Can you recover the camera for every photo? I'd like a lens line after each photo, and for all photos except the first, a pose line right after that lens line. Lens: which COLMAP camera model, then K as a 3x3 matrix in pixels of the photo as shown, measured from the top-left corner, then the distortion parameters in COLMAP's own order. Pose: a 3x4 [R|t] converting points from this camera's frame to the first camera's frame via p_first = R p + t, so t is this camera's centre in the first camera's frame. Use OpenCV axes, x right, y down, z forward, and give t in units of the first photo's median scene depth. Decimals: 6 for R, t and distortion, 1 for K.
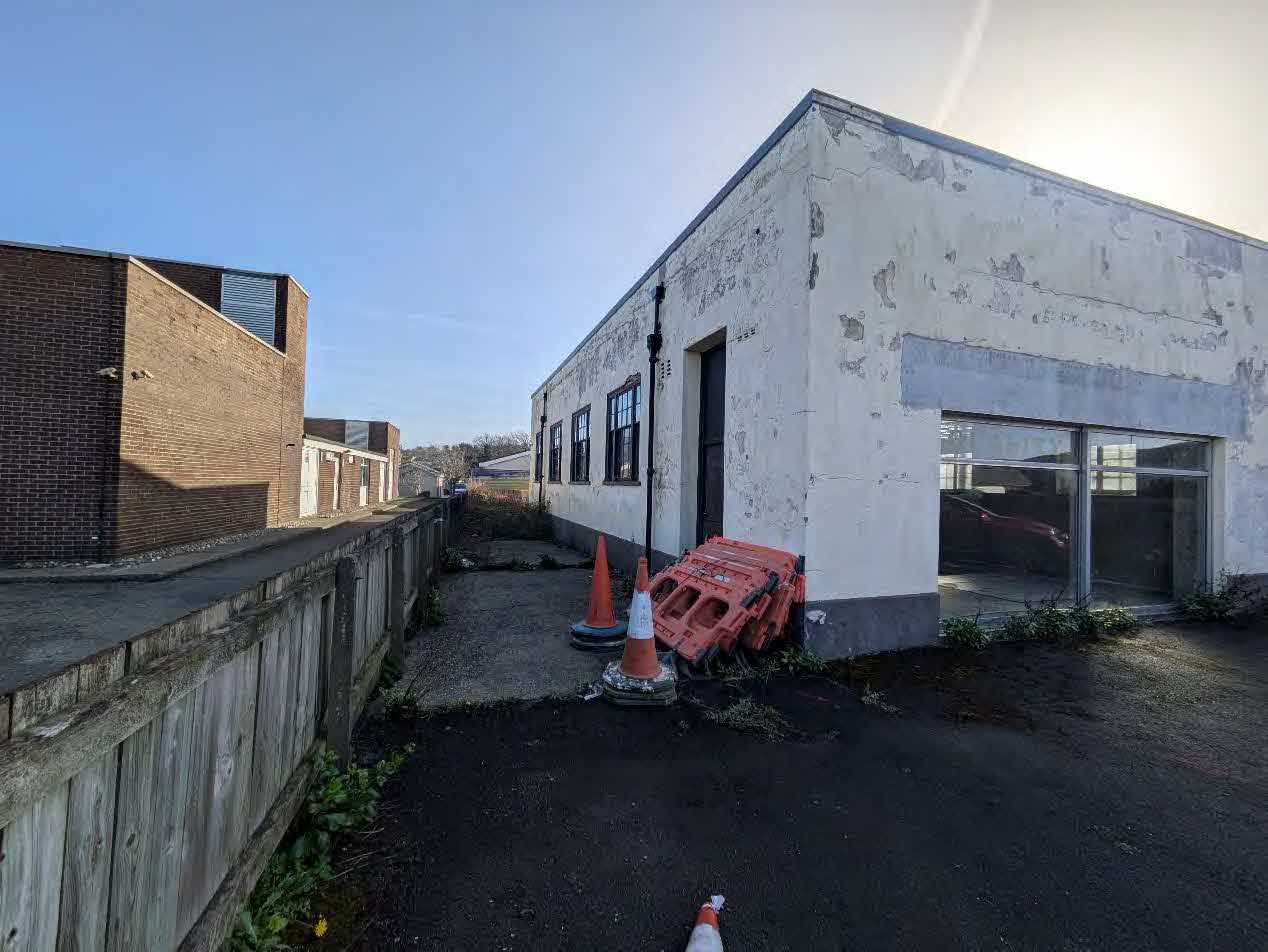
lens RADIAL K [[515.1, 0, 634.0], [0, 515.1, 476.0], [0, 0, 1]] dist [0.014020, -0.000556]
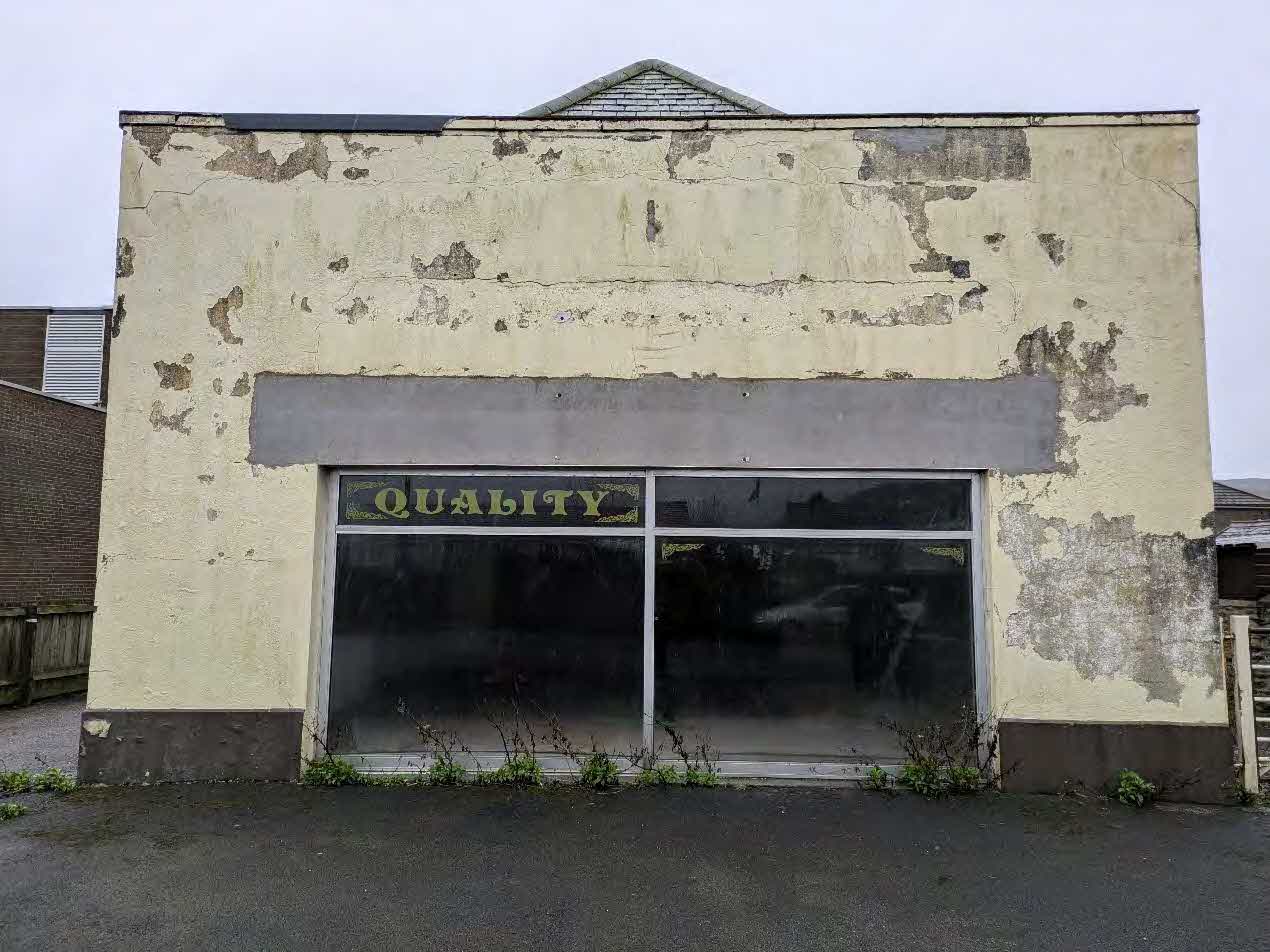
lens RADIAL K [[515.9, 0, 635.0], [0, 515.9, 476.0], [0, 0, 1]] dist [0.014020, -0.000556]
pose [[0.934790, -0.034024, -0.353567, 1.282656], [0.021801, 0.999021, -0.038499, -0.070521], [0.354531, 0.028280, 0.934617, 0.443551]]
